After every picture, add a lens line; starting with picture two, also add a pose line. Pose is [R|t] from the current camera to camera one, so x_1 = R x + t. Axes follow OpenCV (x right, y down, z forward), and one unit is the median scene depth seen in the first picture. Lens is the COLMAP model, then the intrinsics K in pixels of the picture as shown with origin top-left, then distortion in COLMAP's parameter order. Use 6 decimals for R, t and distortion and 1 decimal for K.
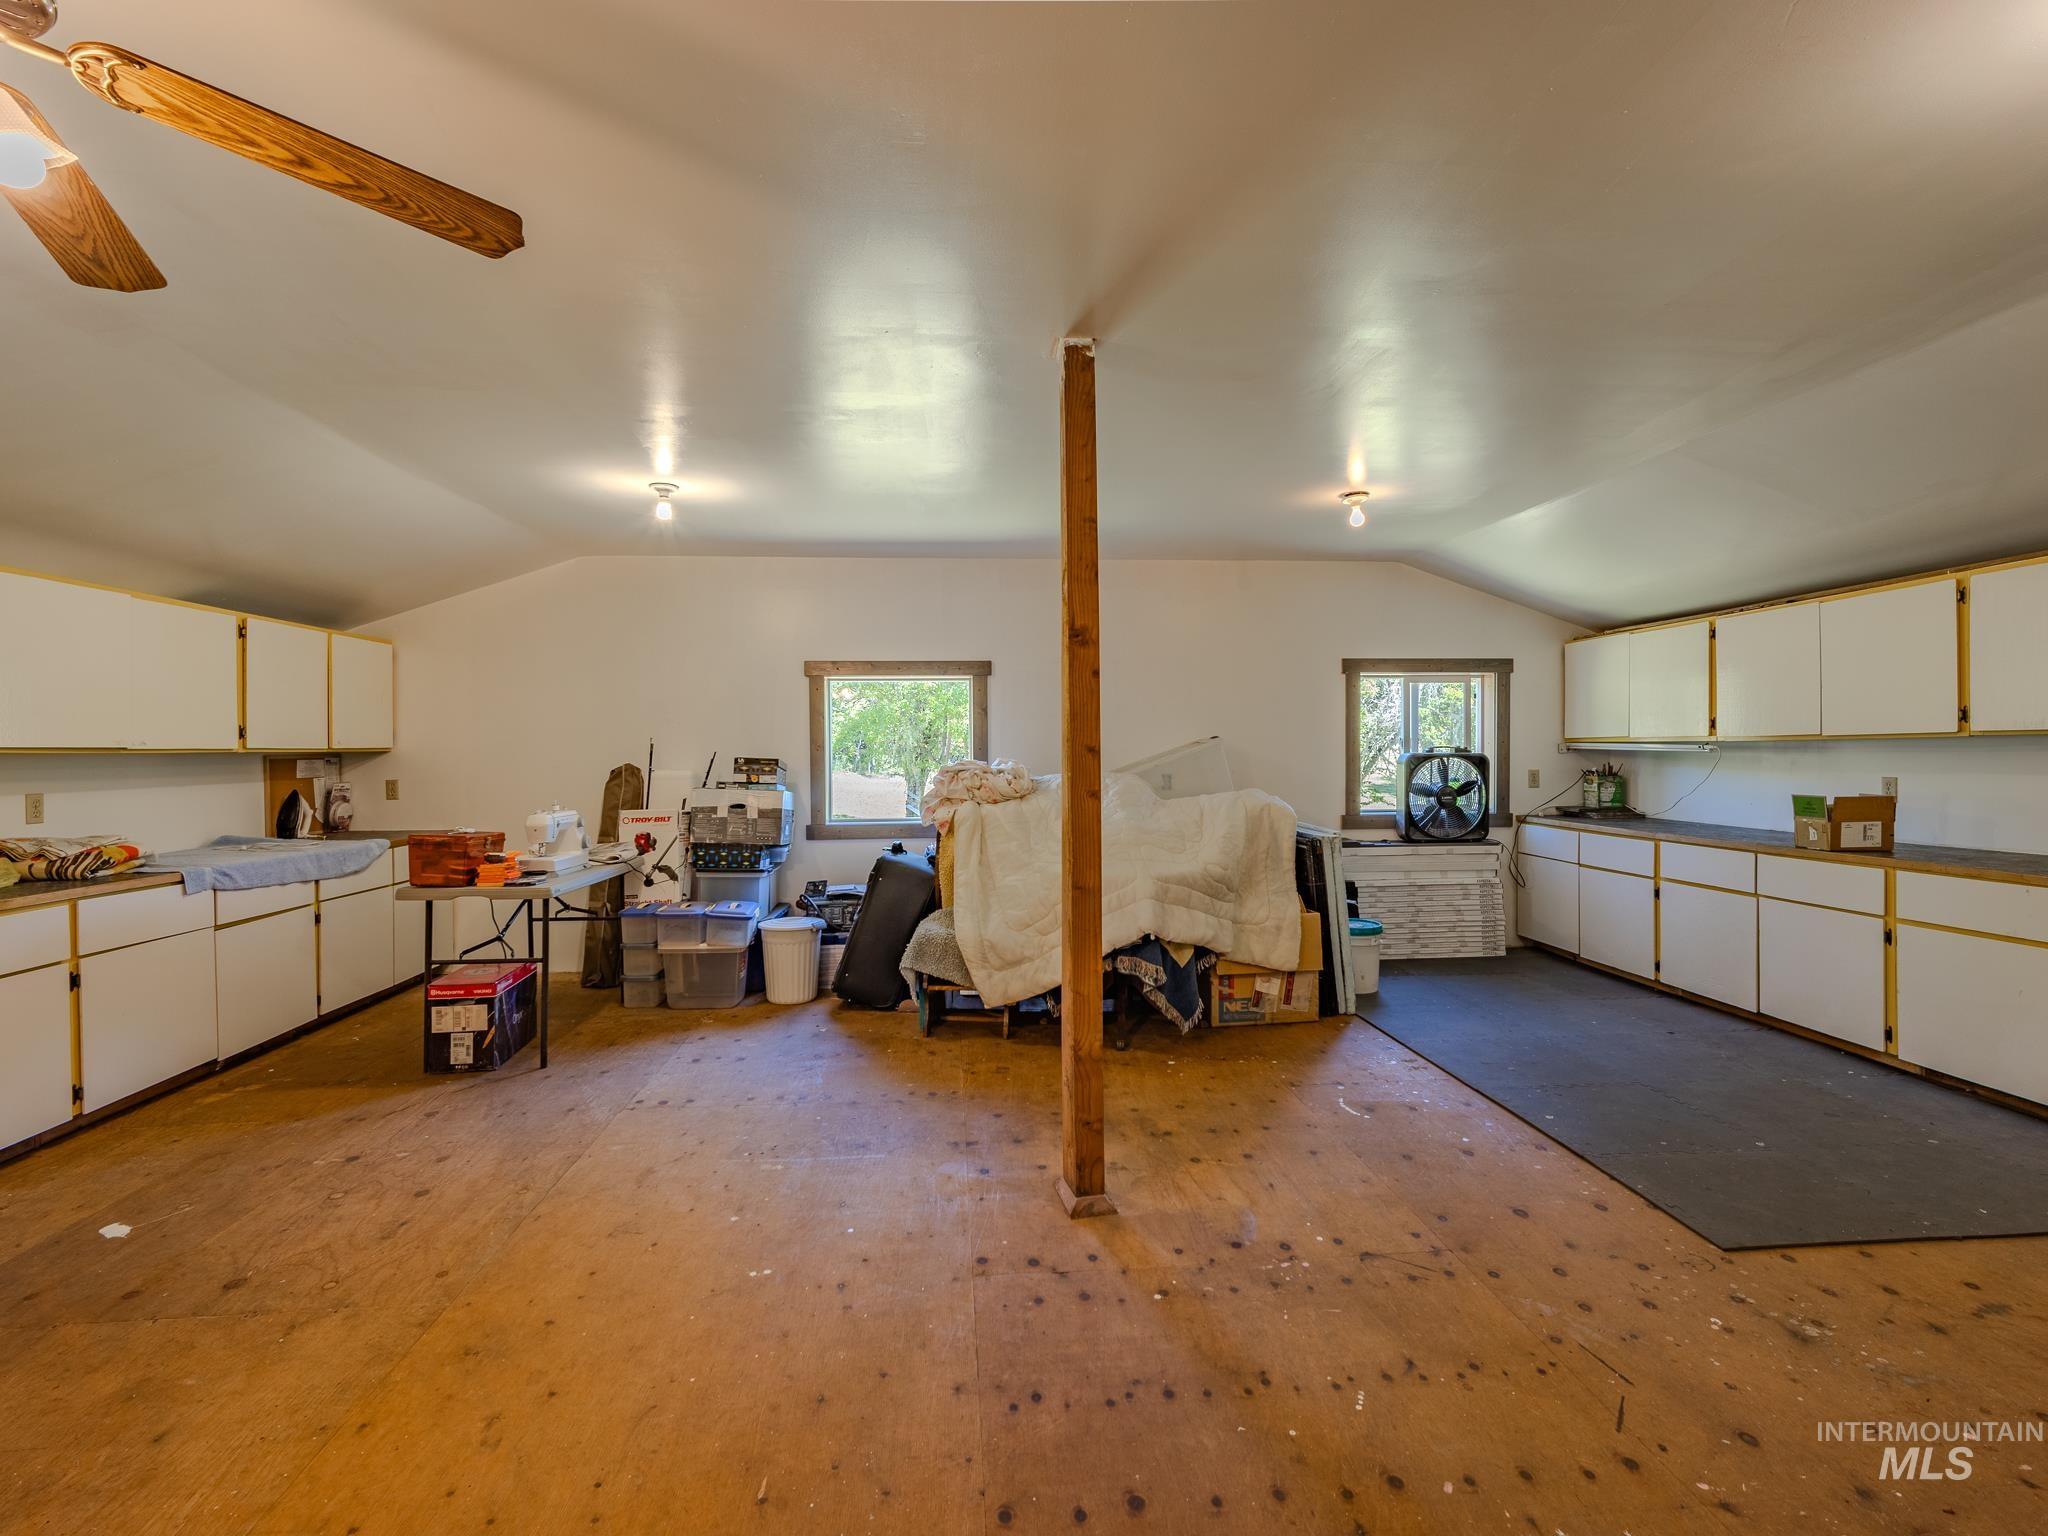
lens RADIAL K [[990.4, 0, 1024.6], [0, 990.4, 763.8], [0, 0, 1]] dist [-0.003869, 0.007496]
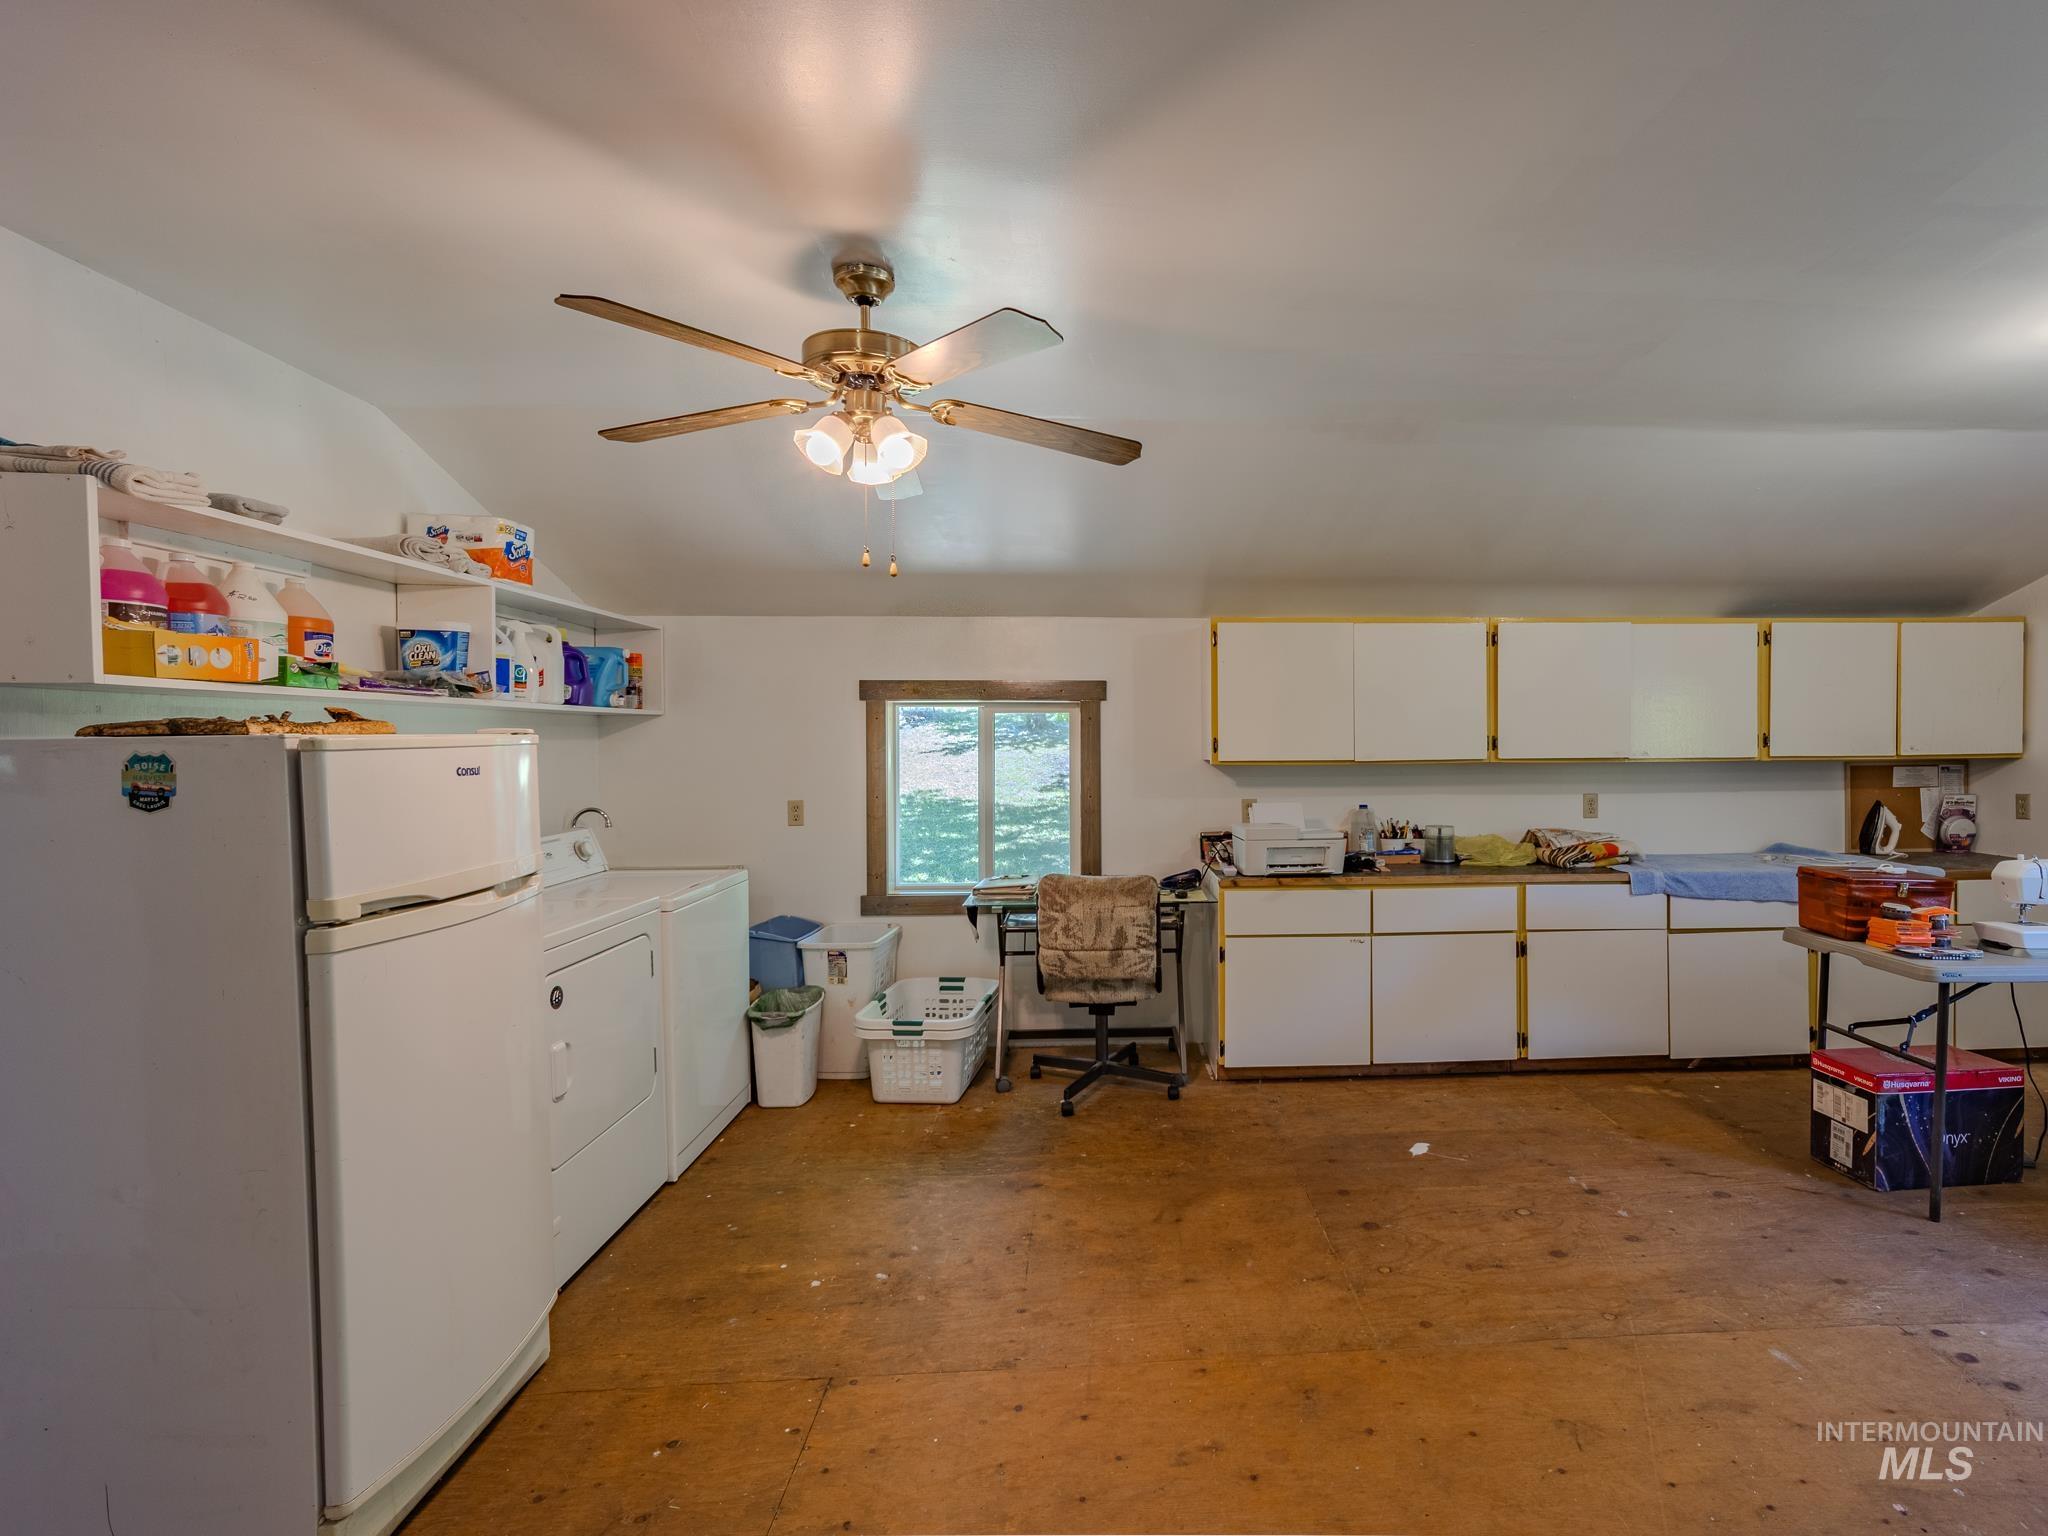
lens RADIAL K [[985.4, 0, 1154.2], [0, 985.4, 760.3], [0, 0, 1]] dist [0.004097, 0.001543]
pose [[-0.018414, 0.021020, -0.999609, 0.235147], [-0.006560, 0.999755, 0.021143, -0.033700], [0.999809, 0.006947, -0.018272, 0.481278]]
